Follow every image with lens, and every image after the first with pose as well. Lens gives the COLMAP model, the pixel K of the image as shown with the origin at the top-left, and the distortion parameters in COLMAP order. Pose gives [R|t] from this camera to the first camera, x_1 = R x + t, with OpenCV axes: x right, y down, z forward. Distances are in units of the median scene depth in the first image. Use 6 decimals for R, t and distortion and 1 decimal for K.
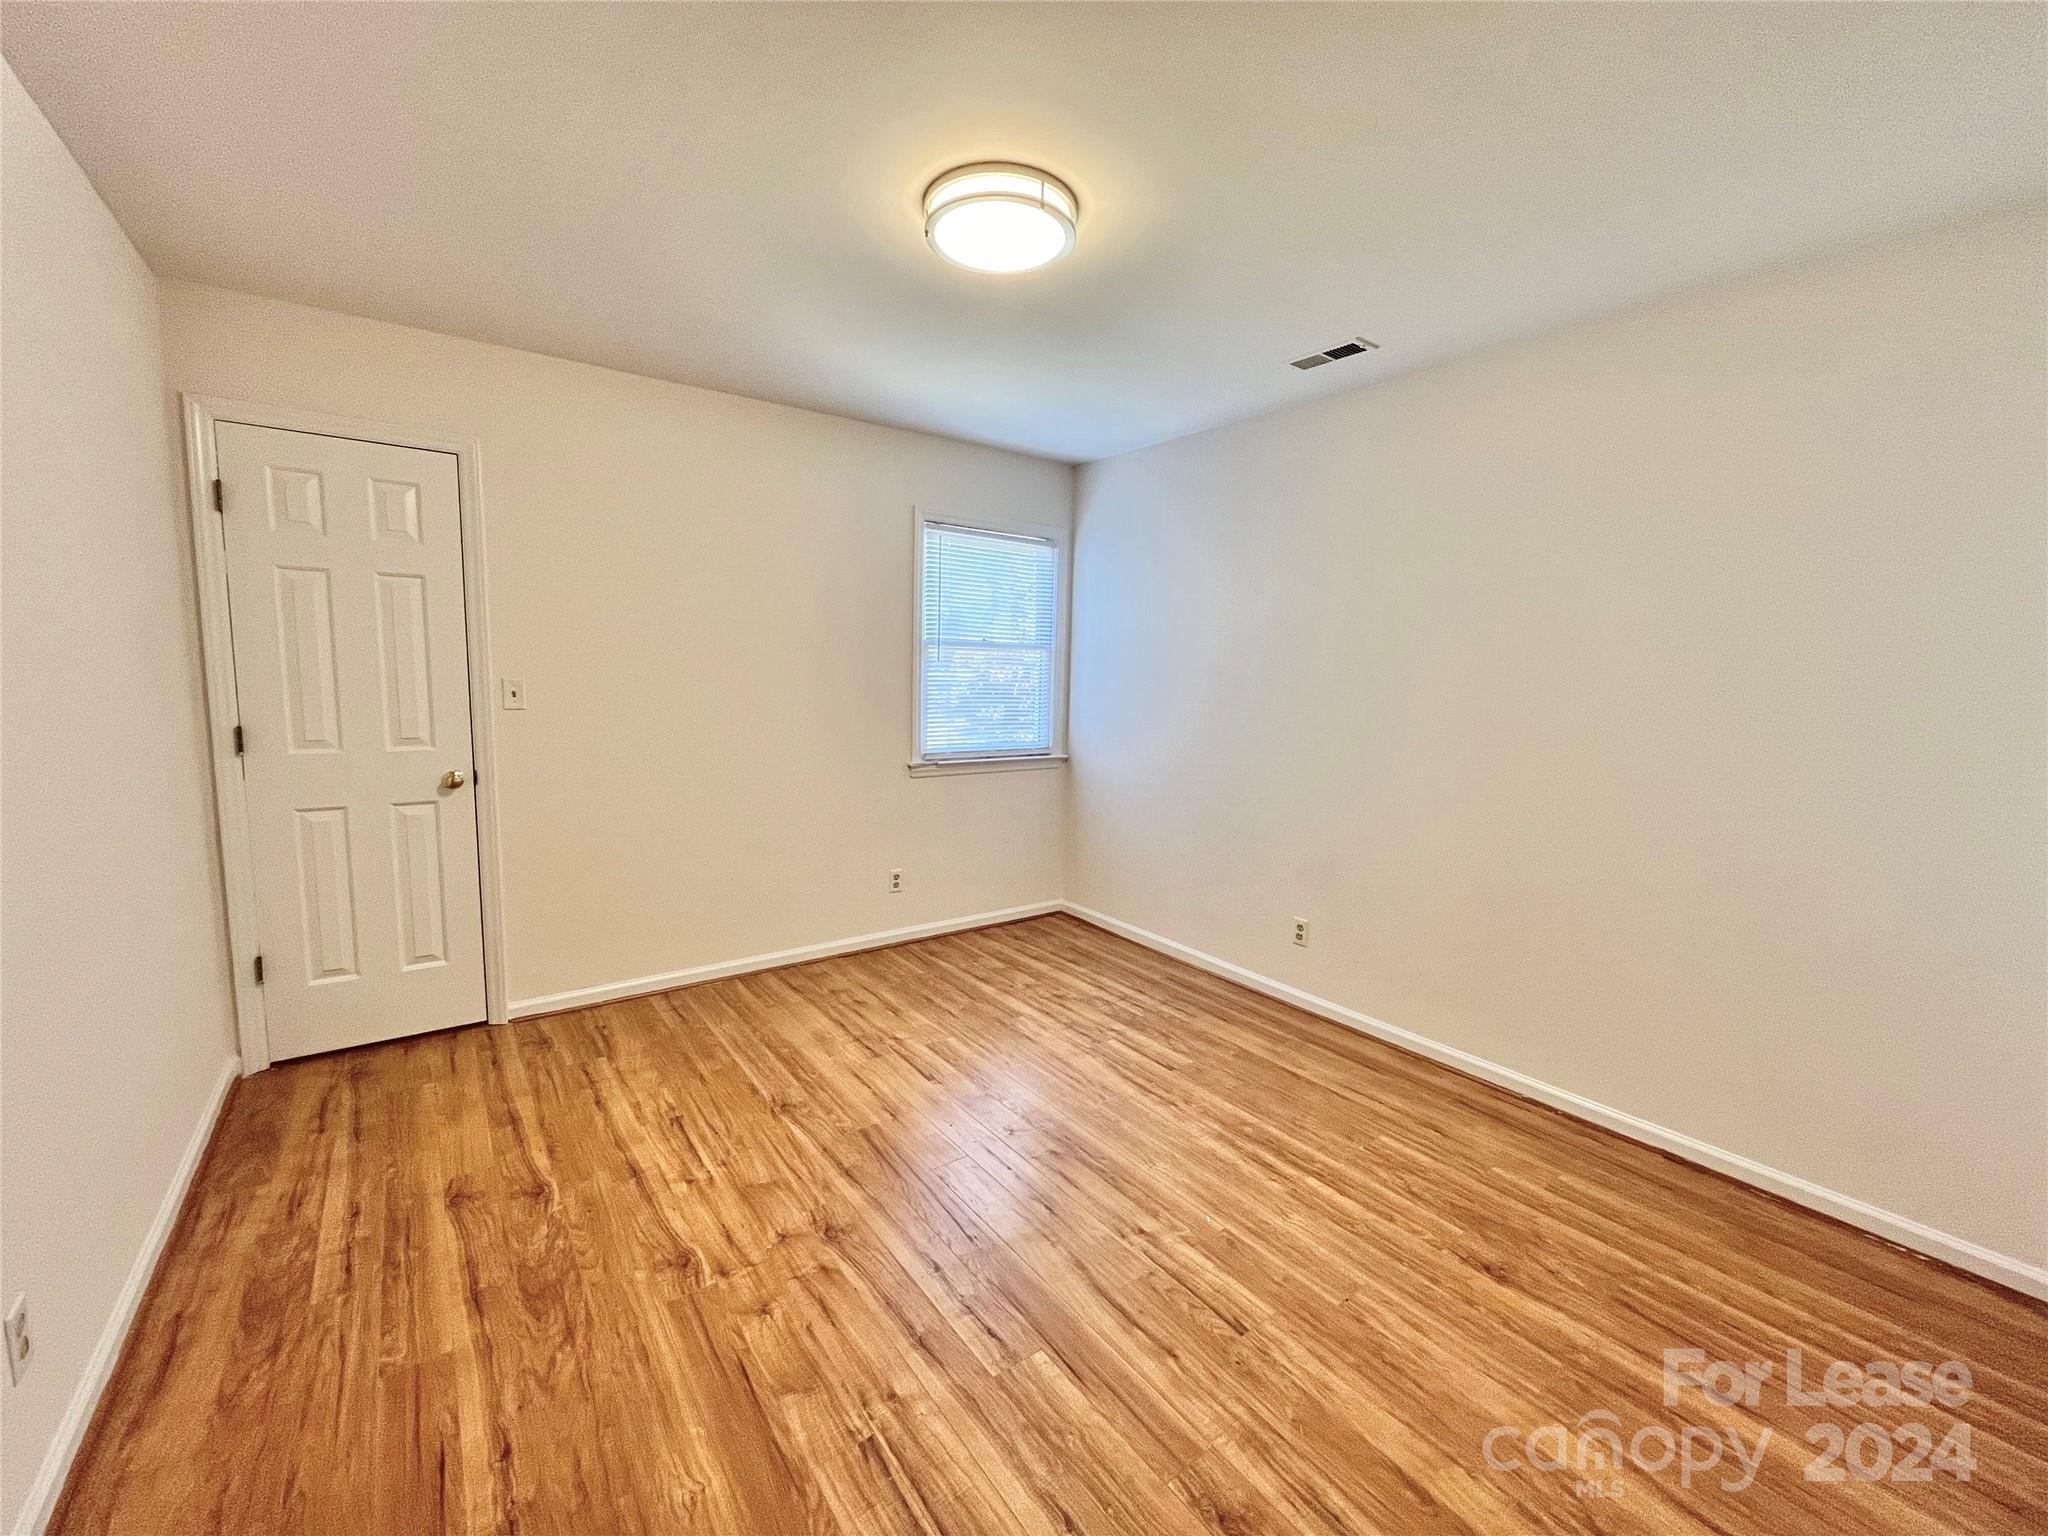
lens RADIAL K [[831.7, 0, 1024.0], [0, 831.7, 768.0], [0, 0, 1]] dist [0.000670, 0.000510]
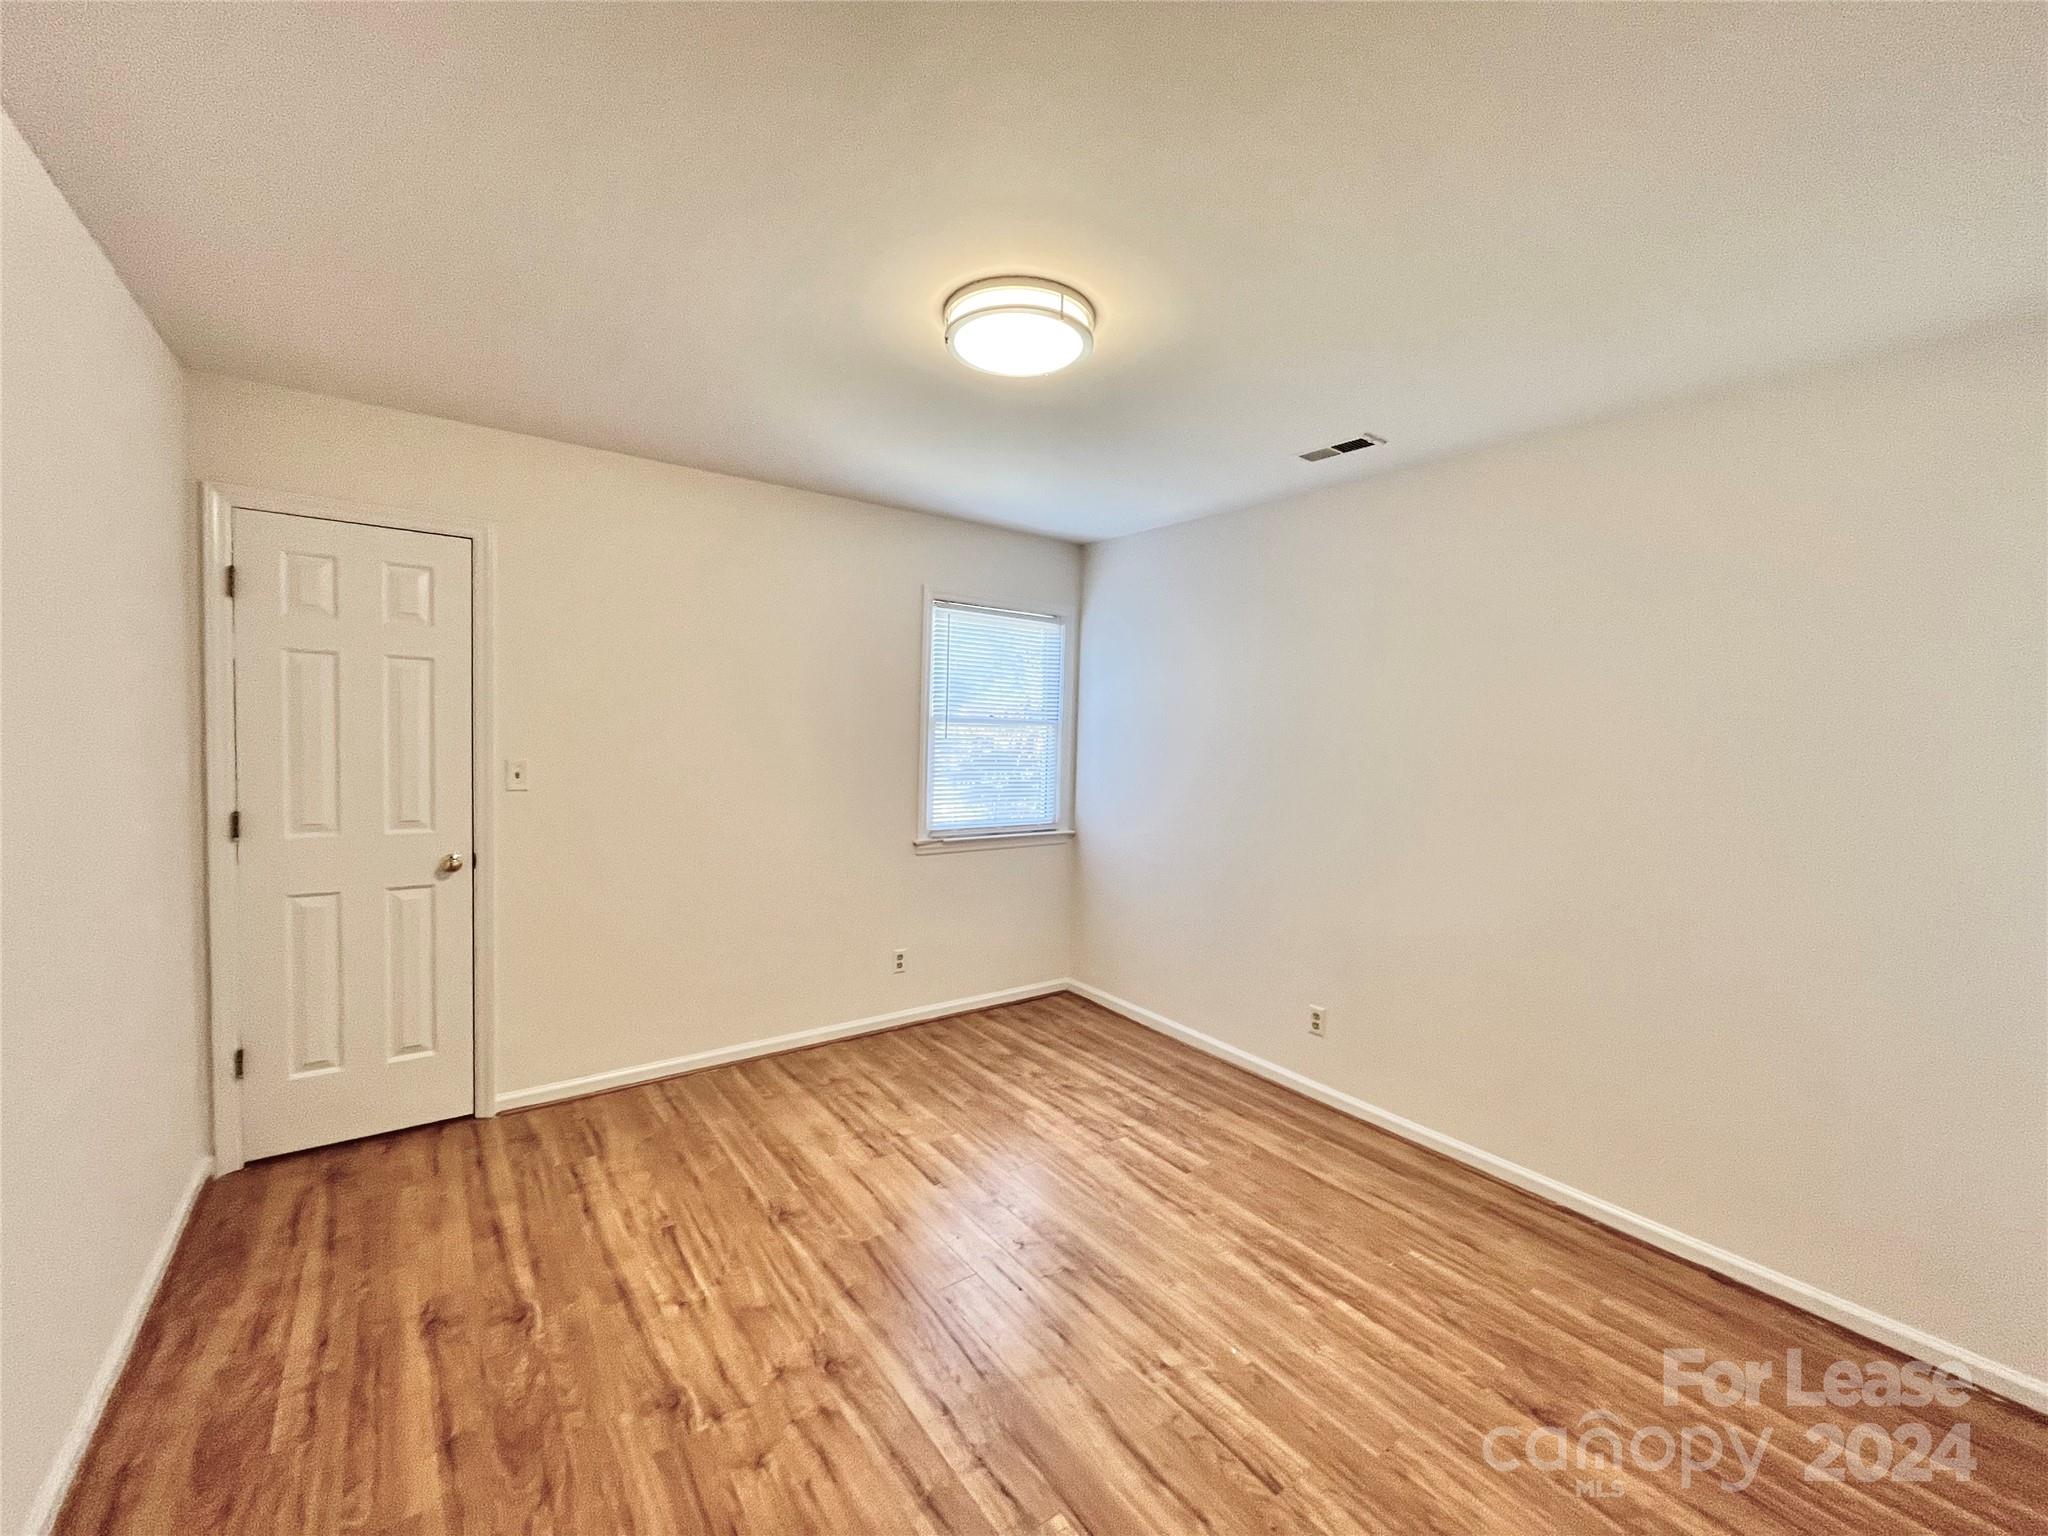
lens RADIAL K [[831.7, 0, 1024.0], [0, 831.7, 768.0], [0, 0, 1]] dist [0.000670, 0.000510]
pose [[0.999987, 0.004975, 0.001378, -0.017869], [-0.004871, 0.997705, -0.067535, -0.044685], [-0.001710, 0.067527, 0.997716, 0.018283]]
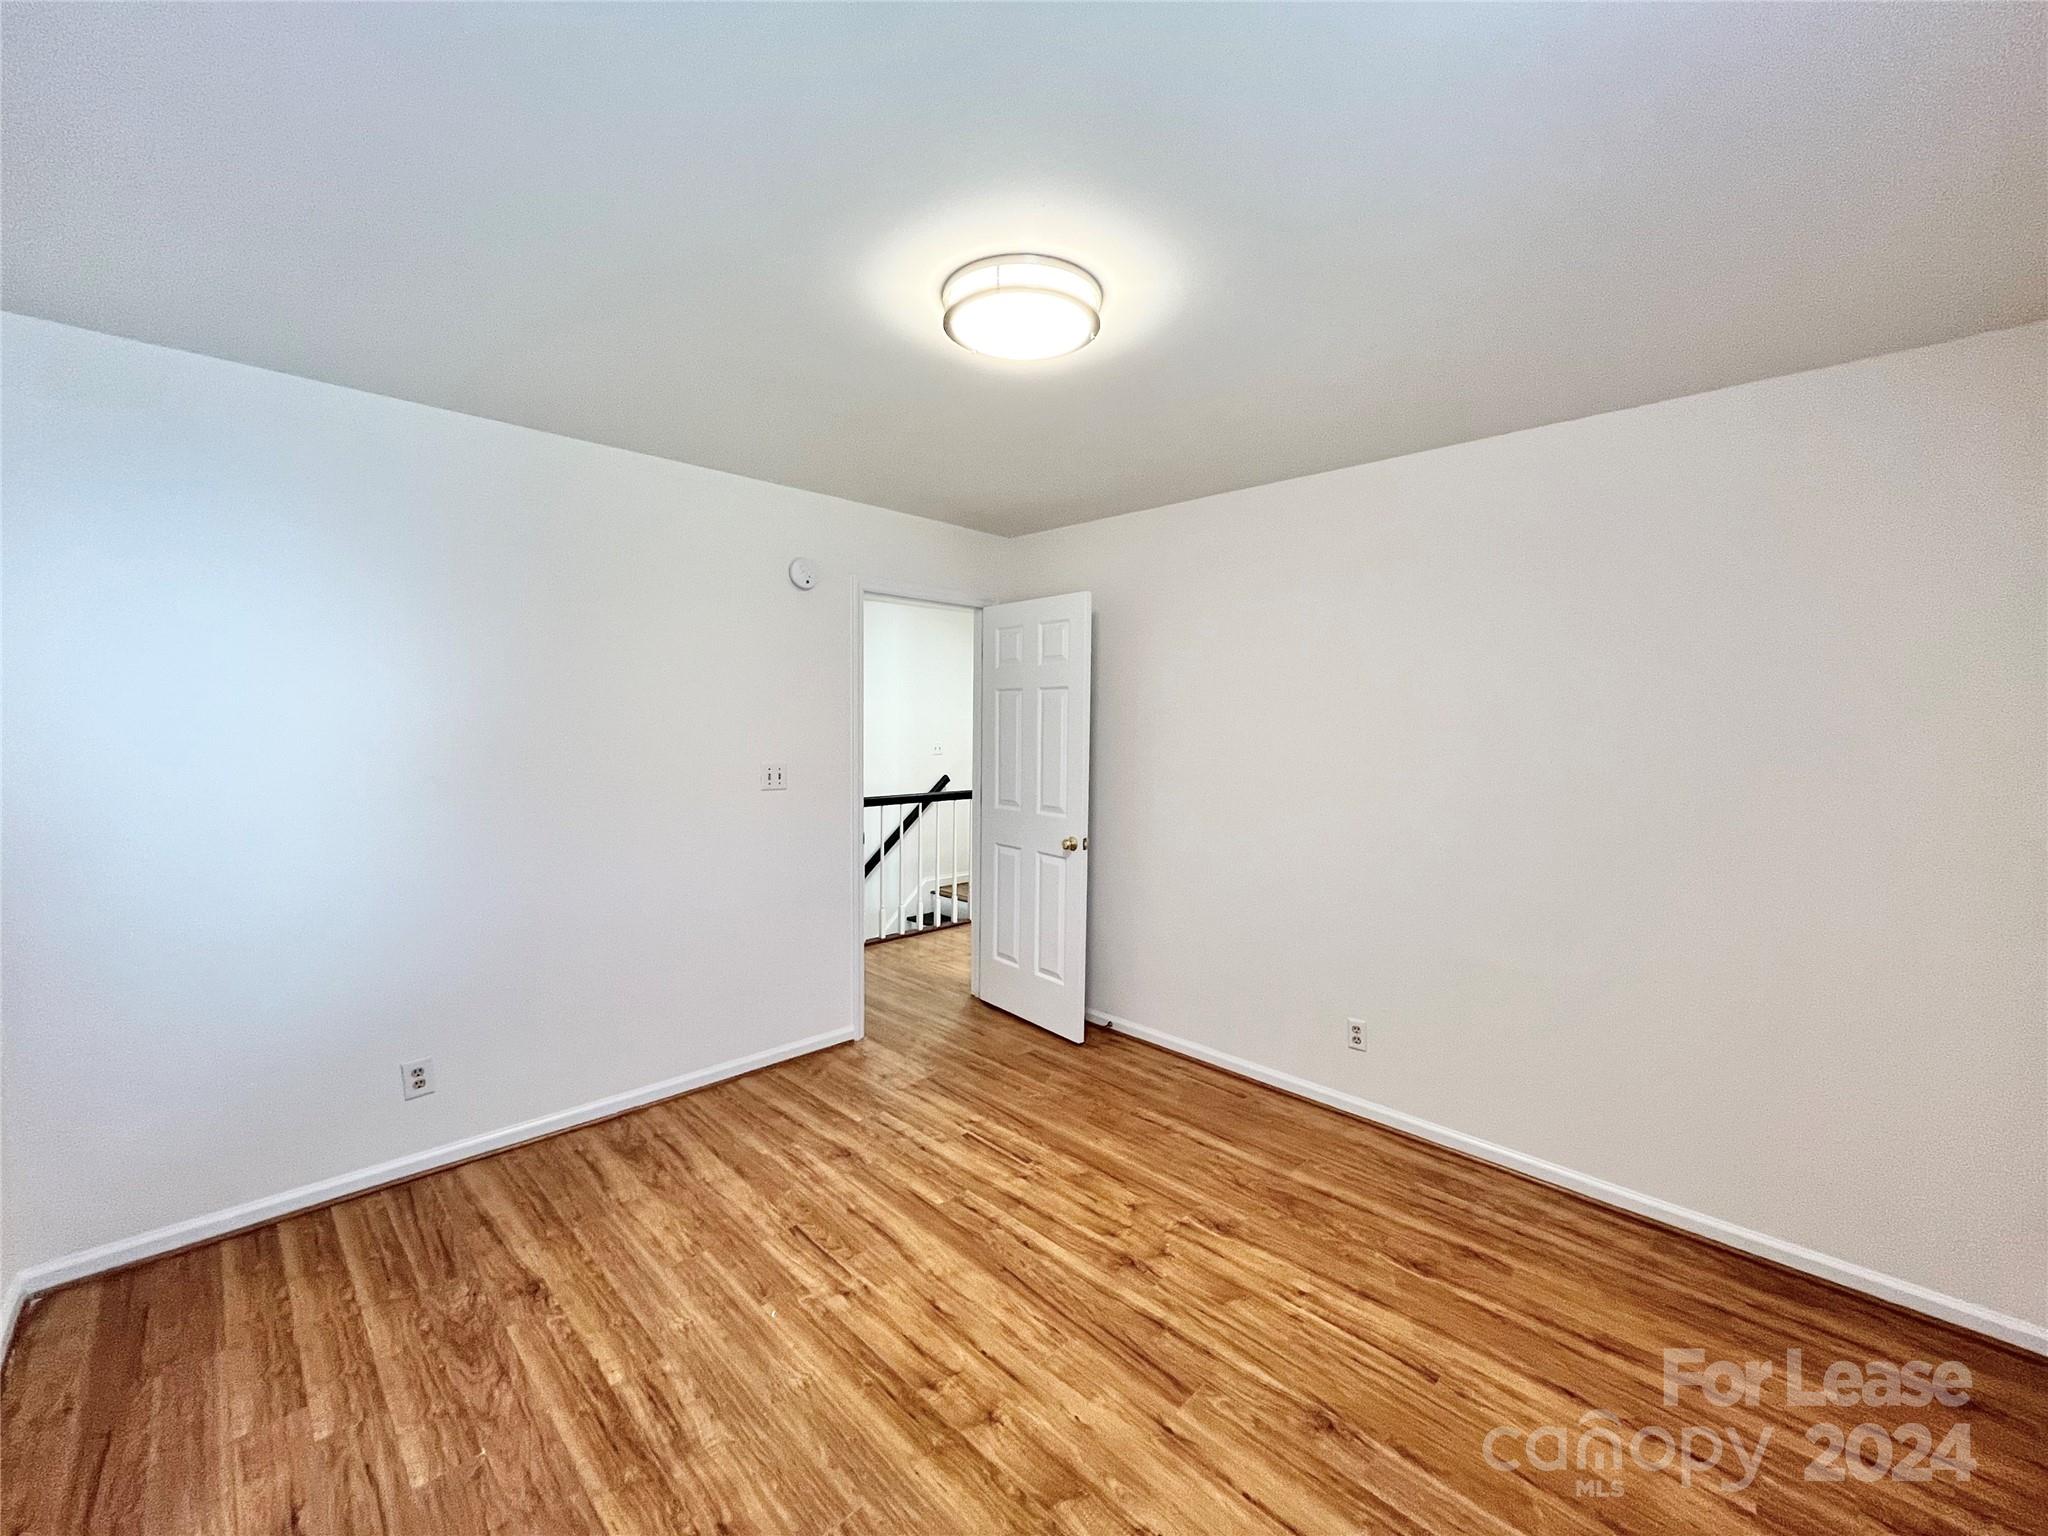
lens RADIAL K [[827.8, 0, 1018.1], [0, 827.8, 768.8], [0, 0, 1]] dist [-0.003361, 0.000107]
pose [[-0.989150, -0.025768, -0.144629, 0.085208], [-0.051391, 0.982987, 0.176341, -0.258289], [0.137625, 0.181861, -0.973646, 1.723956]]
